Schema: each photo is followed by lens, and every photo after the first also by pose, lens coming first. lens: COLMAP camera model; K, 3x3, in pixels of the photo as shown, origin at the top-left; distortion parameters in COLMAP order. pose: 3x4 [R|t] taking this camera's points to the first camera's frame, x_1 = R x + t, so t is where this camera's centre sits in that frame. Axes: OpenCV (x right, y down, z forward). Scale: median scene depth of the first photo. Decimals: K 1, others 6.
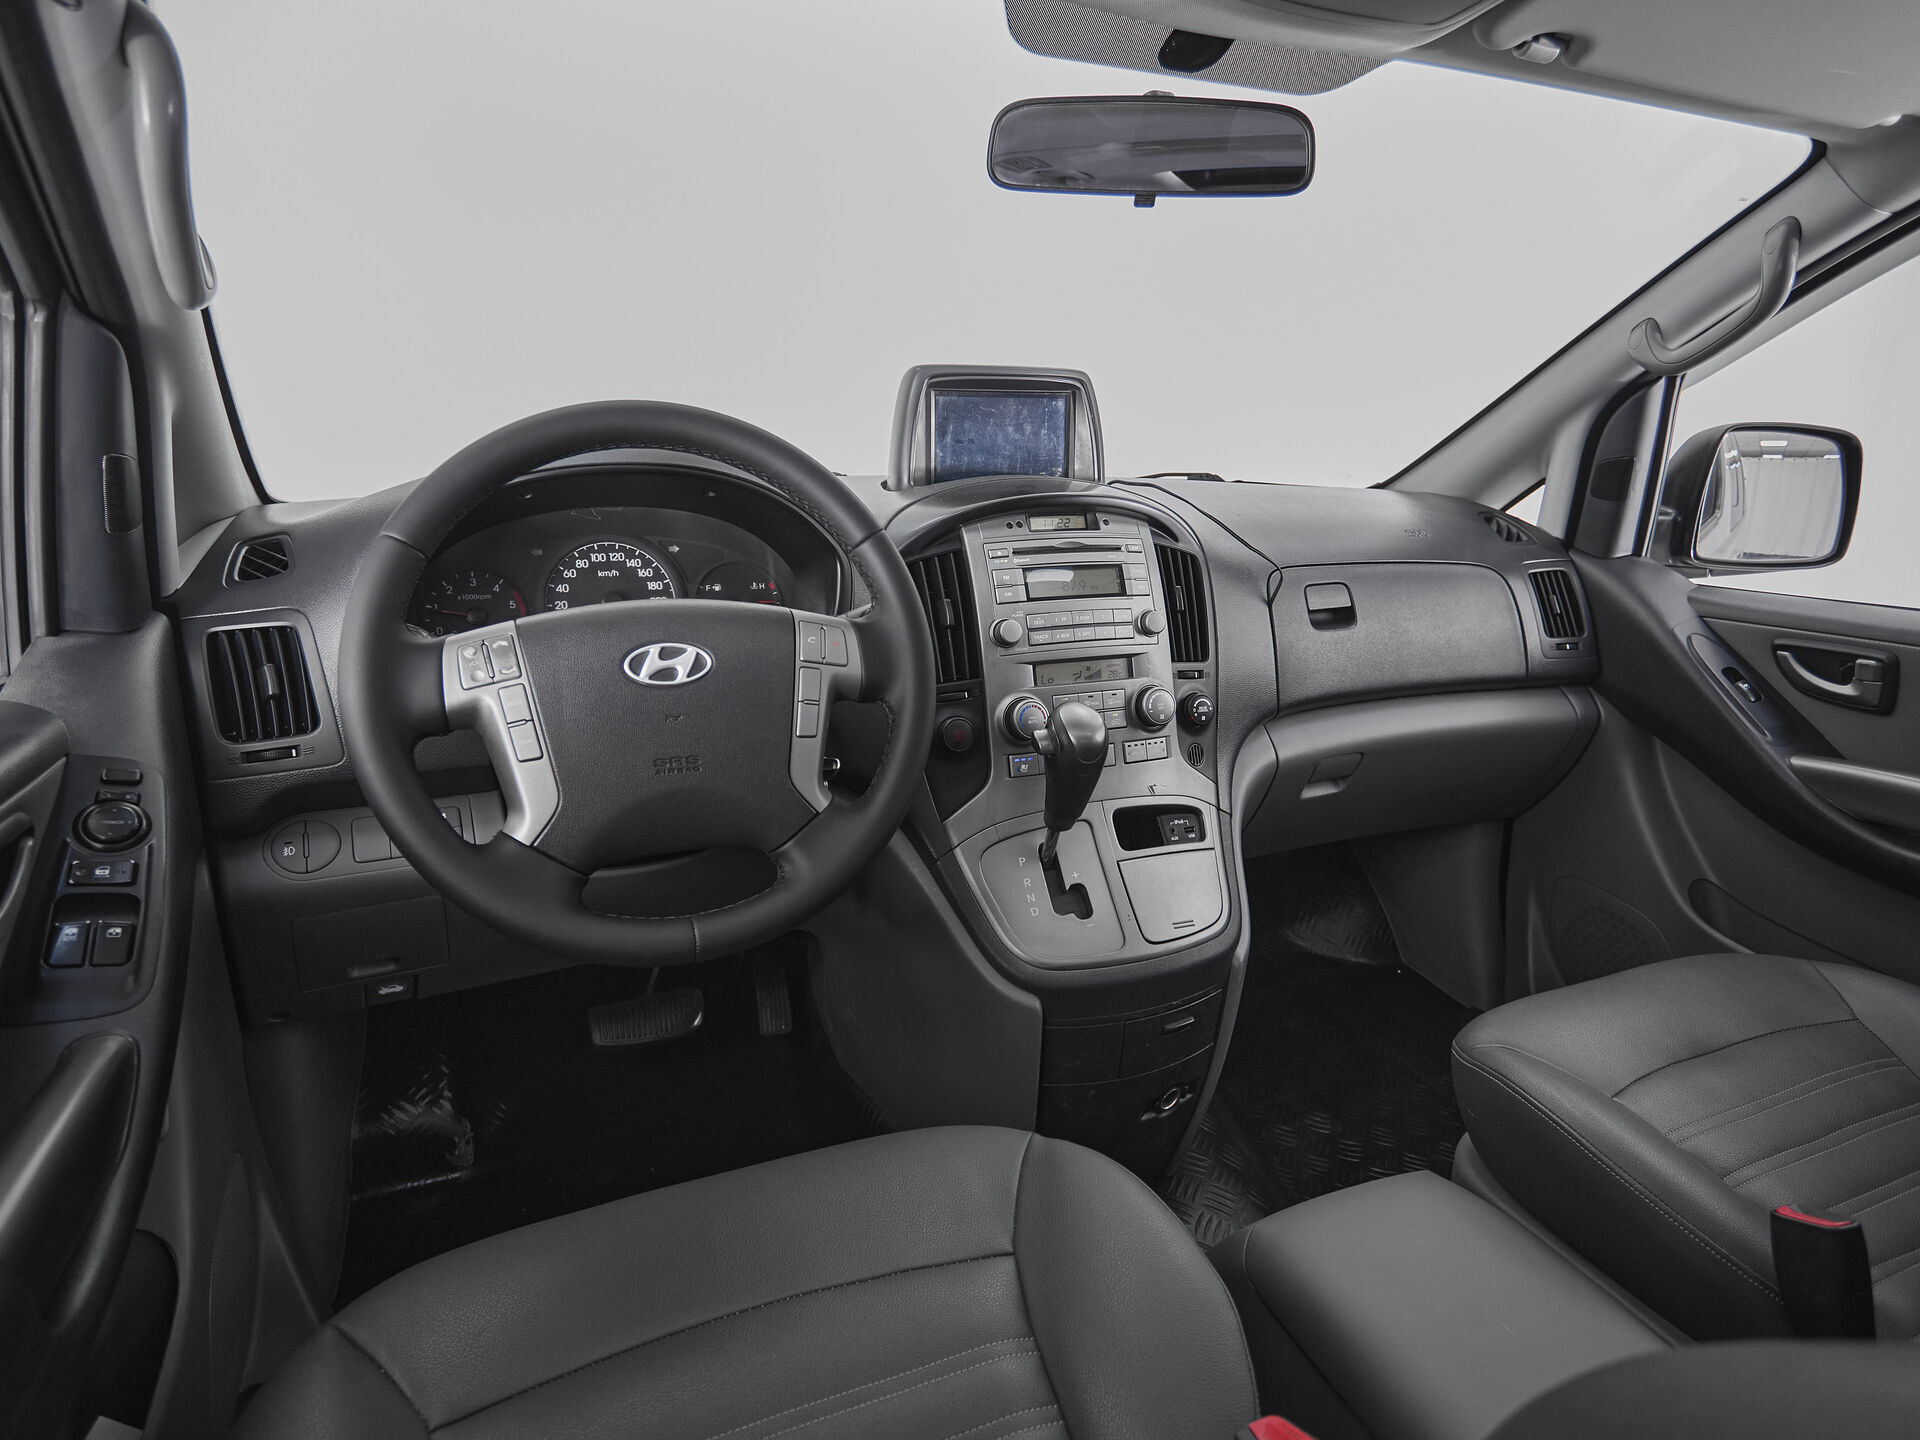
lens RADIAL K [[1119.0, 0, 981.8], [0, 1119.0, 697.9], [0, 0, 1]] dist [-0.002195, -0.000940]
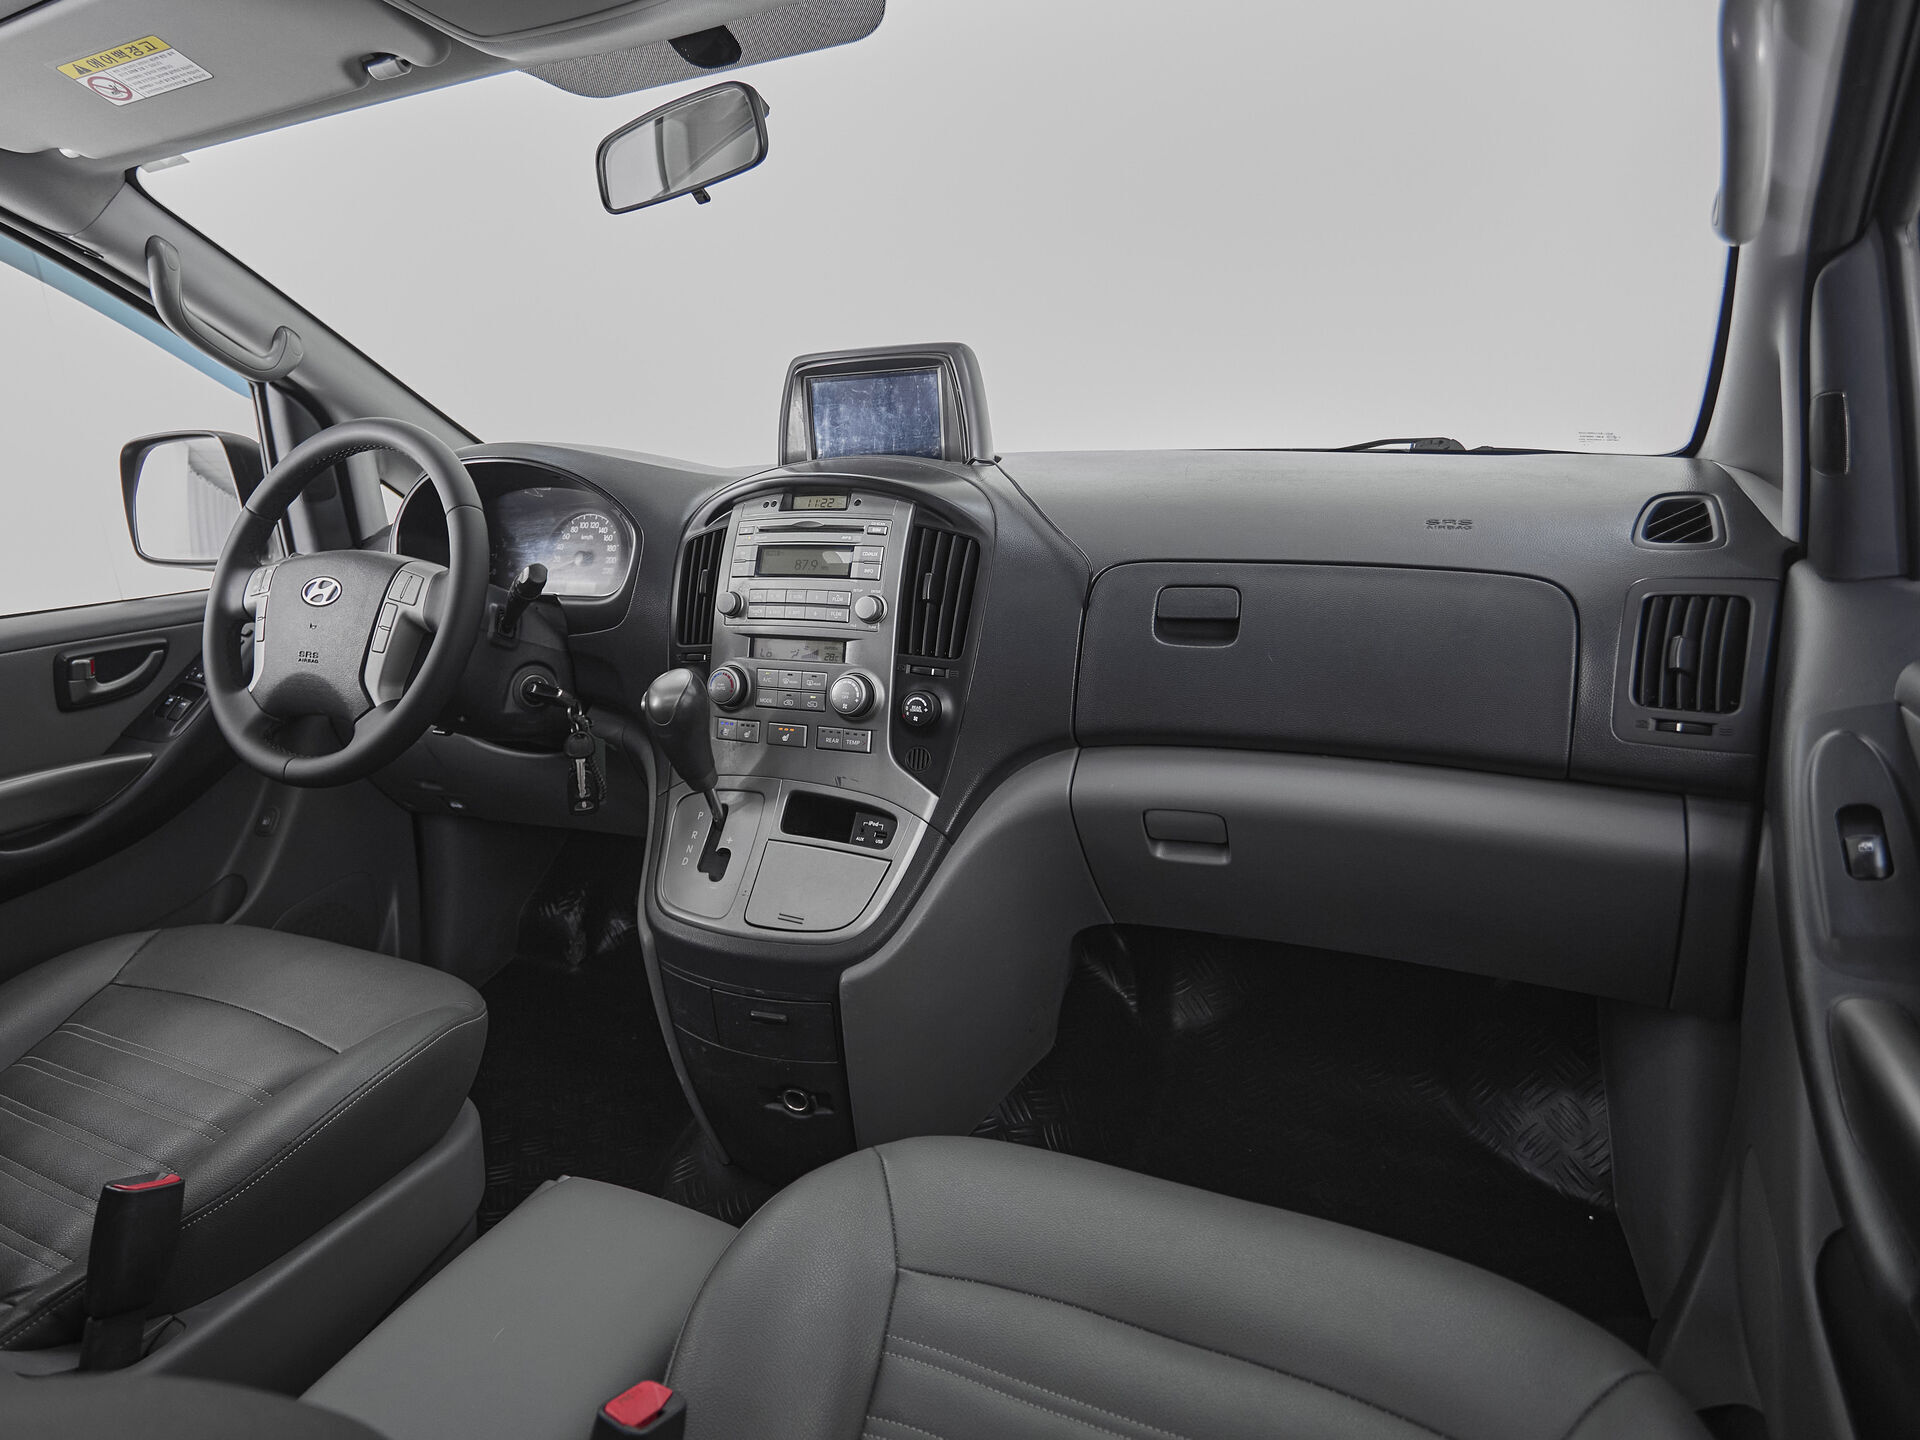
lens RADIAL K [[1178.6, 0, 857.3], [0, 1178.6, 652.3], [0, 0, 1]] dist [0.001329, -0.000115]
pose [[0.614347, 0.108686, -0.781514, 0.954510], [-0.128755, 0.991001, 0.036606, -0.067304], [0.778460, 0.078135, 0.622812, 0.381667]]
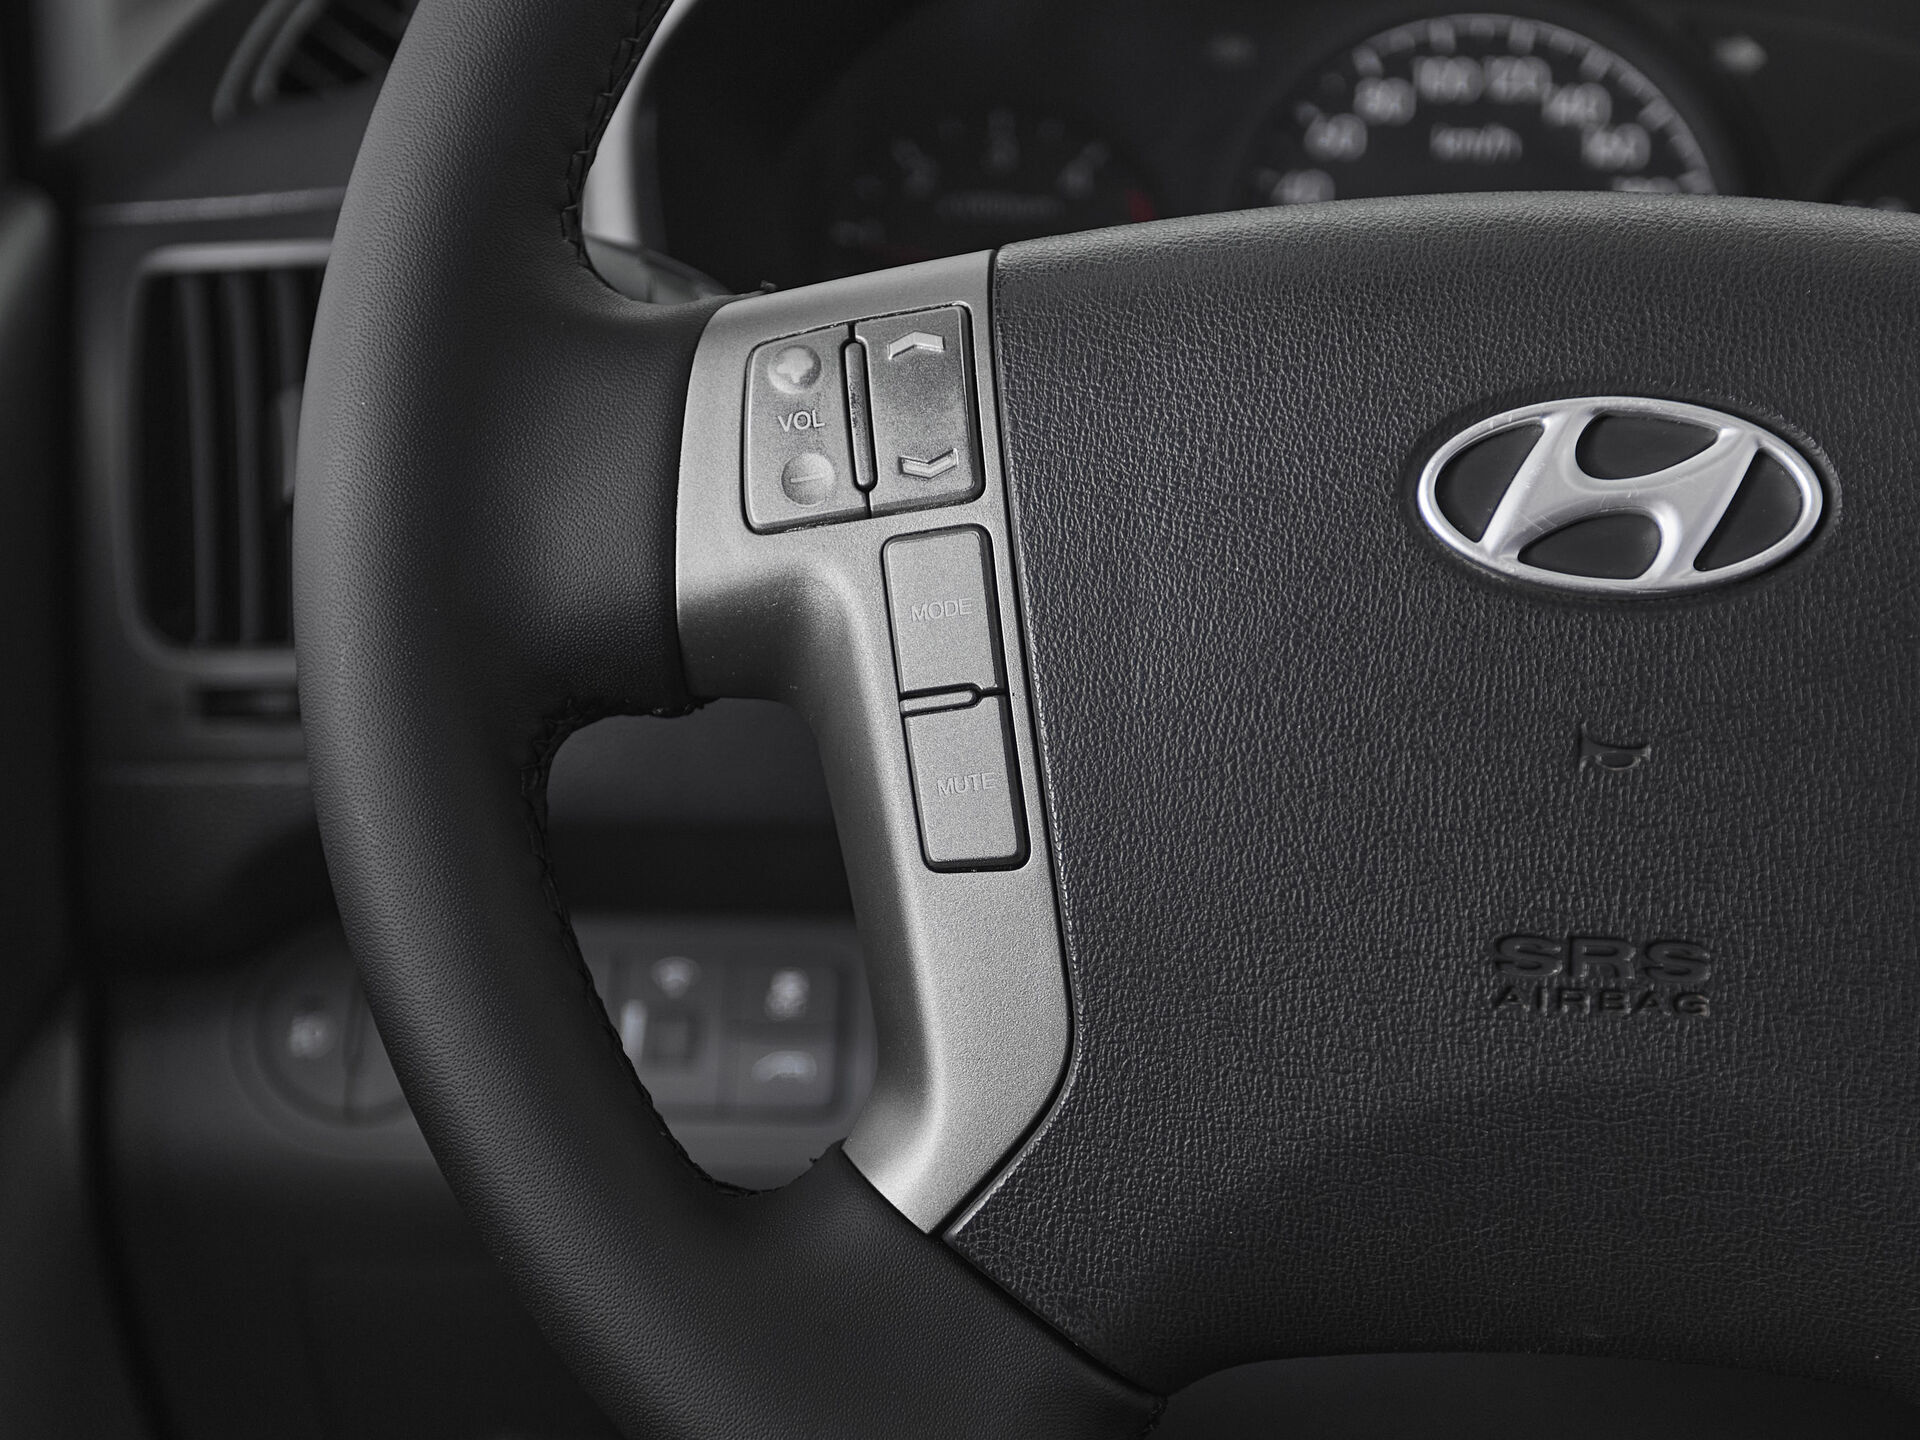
lens RADIAL K [[3261.5, 0, 987.2], [0, 3261.5, 965.0], [0, 0, 1]] dist [0.003205, 0.134815]
pose [[0.879633, 0.147216, -0.452297, -0.061660], [-0.102223, 0.987189, 0.122511, -0.004019], [0.464538, -0.061529, 0.883413, 0.261225]]
